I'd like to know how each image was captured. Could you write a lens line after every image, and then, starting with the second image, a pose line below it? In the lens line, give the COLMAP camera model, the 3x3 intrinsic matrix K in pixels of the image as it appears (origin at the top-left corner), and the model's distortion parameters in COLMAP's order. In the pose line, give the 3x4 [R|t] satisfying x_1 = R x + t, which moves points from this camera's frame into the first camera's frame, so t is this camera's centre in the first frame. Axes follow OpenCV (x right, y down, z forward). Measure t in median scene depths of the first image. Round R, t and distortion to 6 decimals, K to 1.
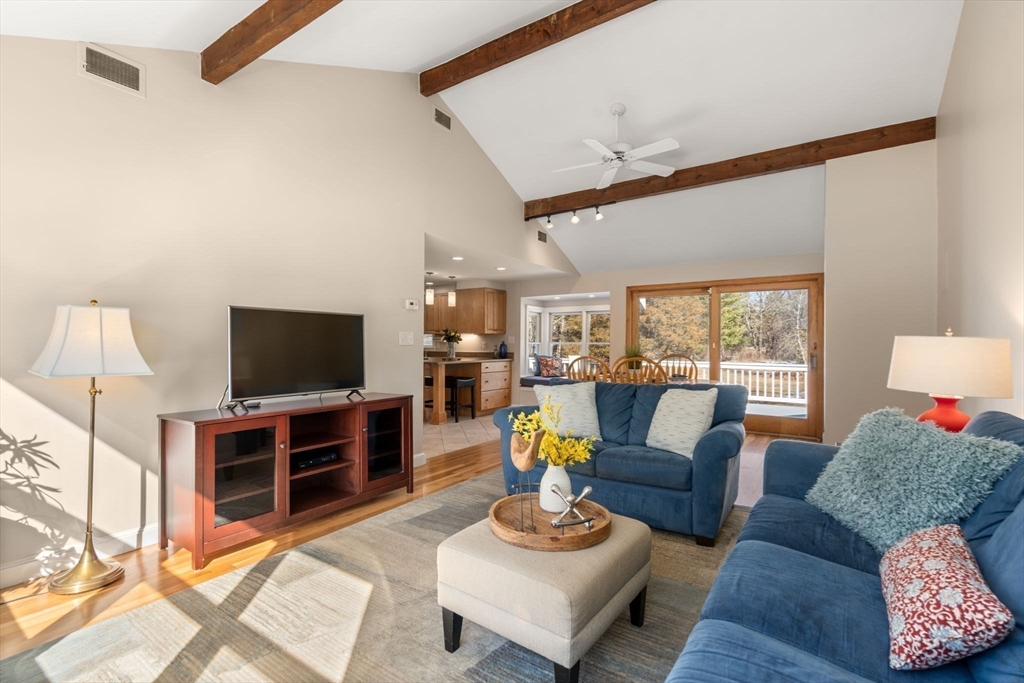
lens RADIAL K [[461.1, 0, 506.3], [0, 461.1, 342.1], [0, 0, 1]] dist [-0.005948, 0.000431]
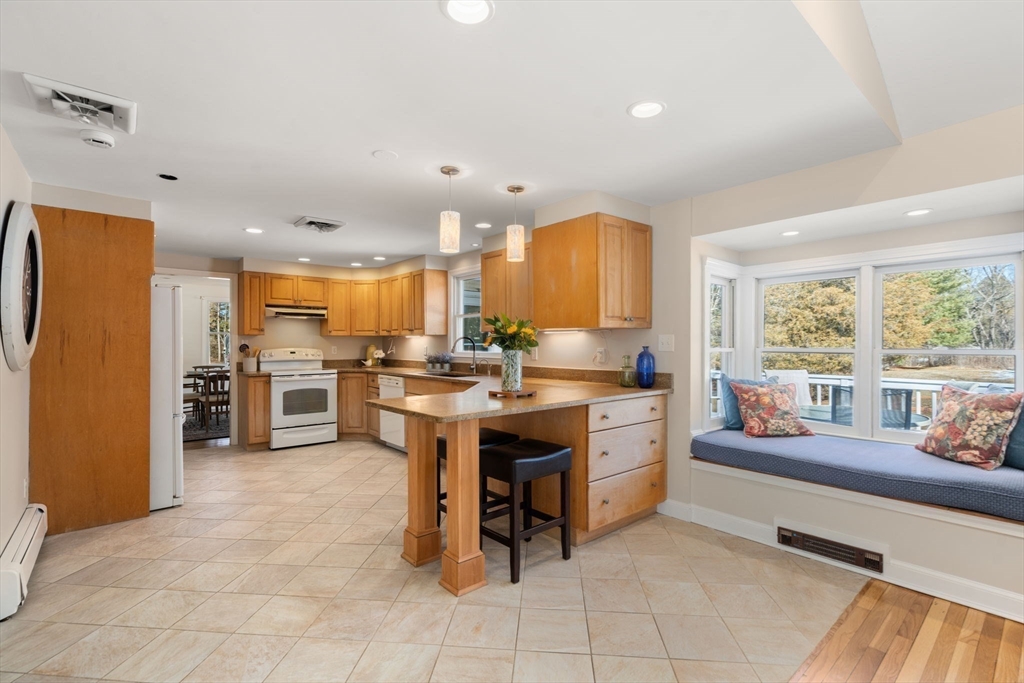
lens RADIAL K [[461.1, 0, 506.3], [0, 461.1, 342.1], [0, 0, 1]] dist [-0.005948, 0.000431]
pose [[0.963835, -0.003661, -0.266476, -0.017365], [0.003960, 0.999992, 0.000587, -0.006236], [0.266472, -0.001621, 0.963841, 0.575184]]
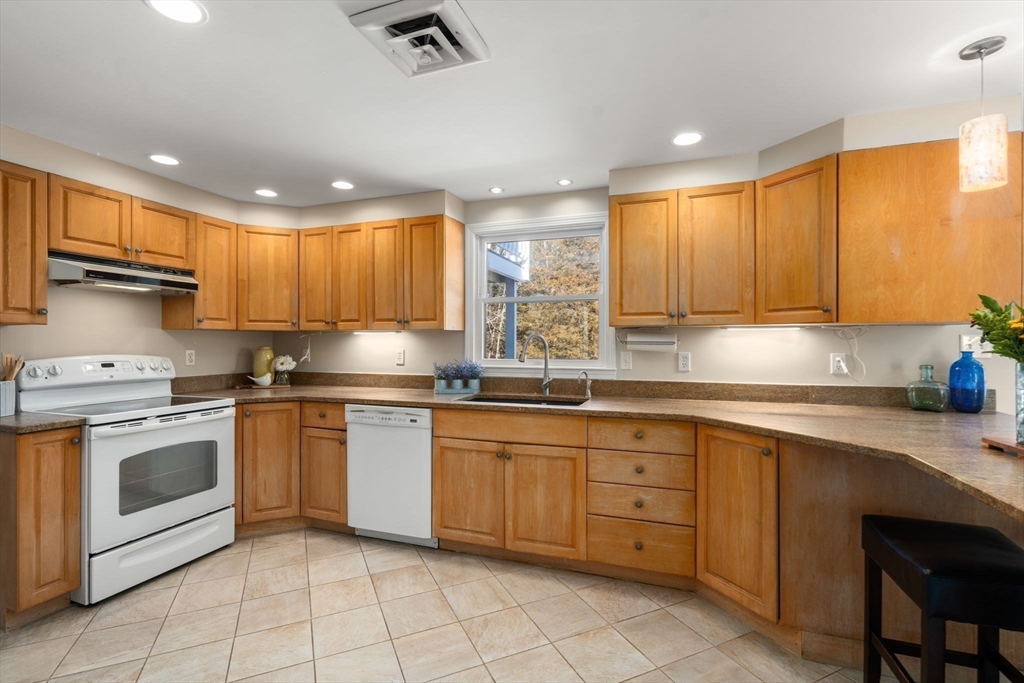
lens RADIAL K [[461.1, 0, 506.3], [0, 461.1, 342.1], [0, 0, 1]] dist [-0.005948, 0.000431]
pose [[0.968385, 0.000133, 0.249460, -0.361435], [-0.000526, 0.999999, 0.001508, -0.007715], [-0.249460, -0.001591, 0.968384, 0.811124]]
